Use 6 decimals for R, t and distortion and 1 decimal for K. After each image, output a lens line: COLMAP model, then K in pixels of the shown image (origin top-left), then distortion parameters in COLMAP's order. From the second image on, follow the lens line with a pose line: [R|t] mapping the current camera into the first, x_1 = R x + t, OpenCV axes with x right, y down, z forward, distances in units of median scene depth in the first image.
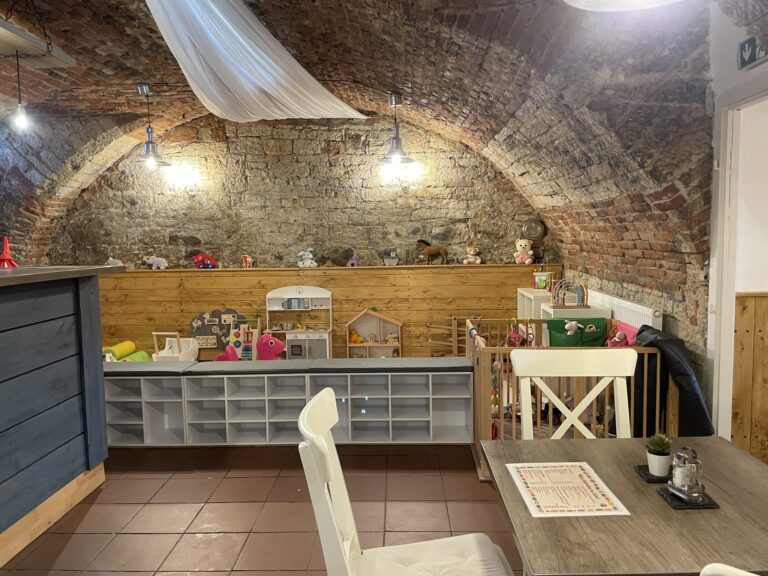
lens RADIAL K [[581.7, 0, 379.7], [0, 581.7, 288.1], [0, 0, 1]] dist [0.095149, -0.131218]
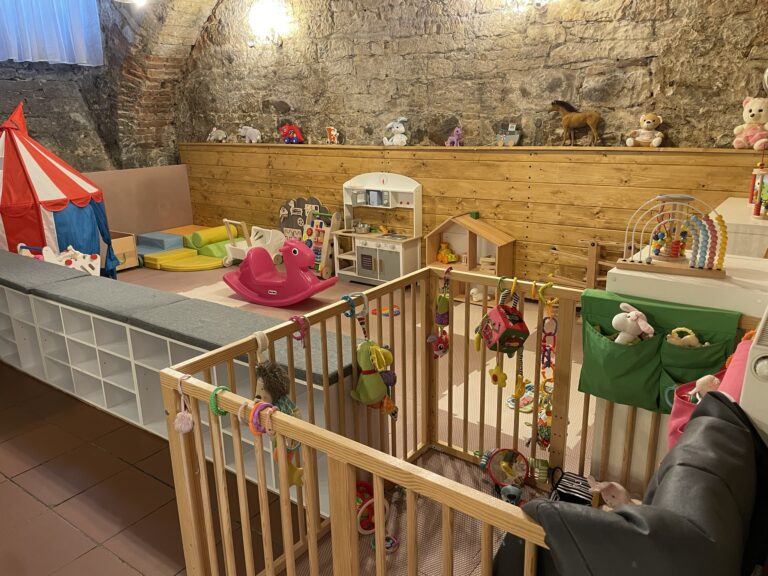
lens RADIAL K [[581.7, 0, 386.8], [0, 581.7, 283.6], [0, 0, 1]] dist [0.095149, -0.131218]
pose [[0.833777, 0.152015, -0.530761, 0.265296], [-0.040427, 0.975576, 0.215909, -0.025623], [0.550620, -0.158563, 0.819558, 0.397323]]
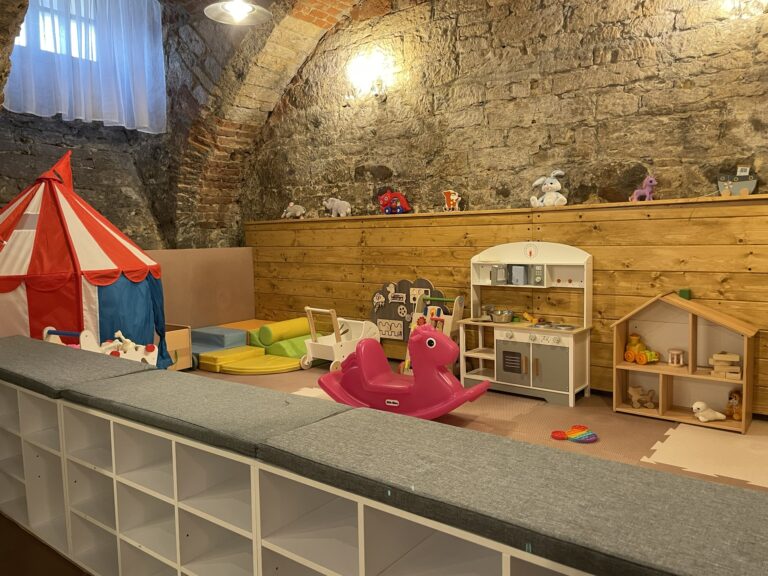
lens RADIAL K [[581.7, 0, 383.1], [0, 581.7, 282.1], [0, 0, 1]] dist [0.095149, -0.131218]
pose [[0.816673, 0.048356, -0.575071, 0.061544], [-0.044938, 0.998786, 0.020166, 0.028192], [0.575348, 0.009374, 0.817855, 0.485584]]
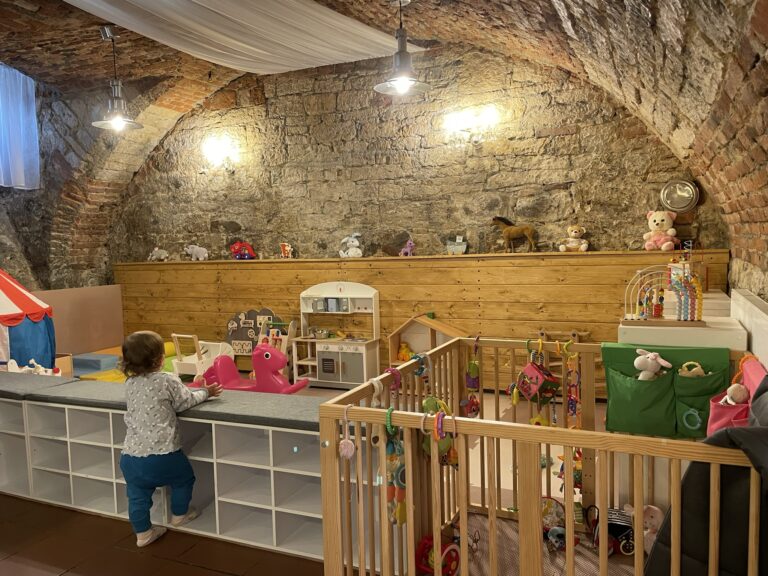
lens RADIAL K [[581.7, 0, 390.4], [0, 581.7, 285.1], [0, 0, 1]] dist [0.095149, -0.131218]
pose [[0.931598, 0.014728, -0.363193, 0.203503], [-0.019163, 0.999779, -0.008611, 0.005829], [0.362986, 0.014981, 0.931674, 0.308657]]
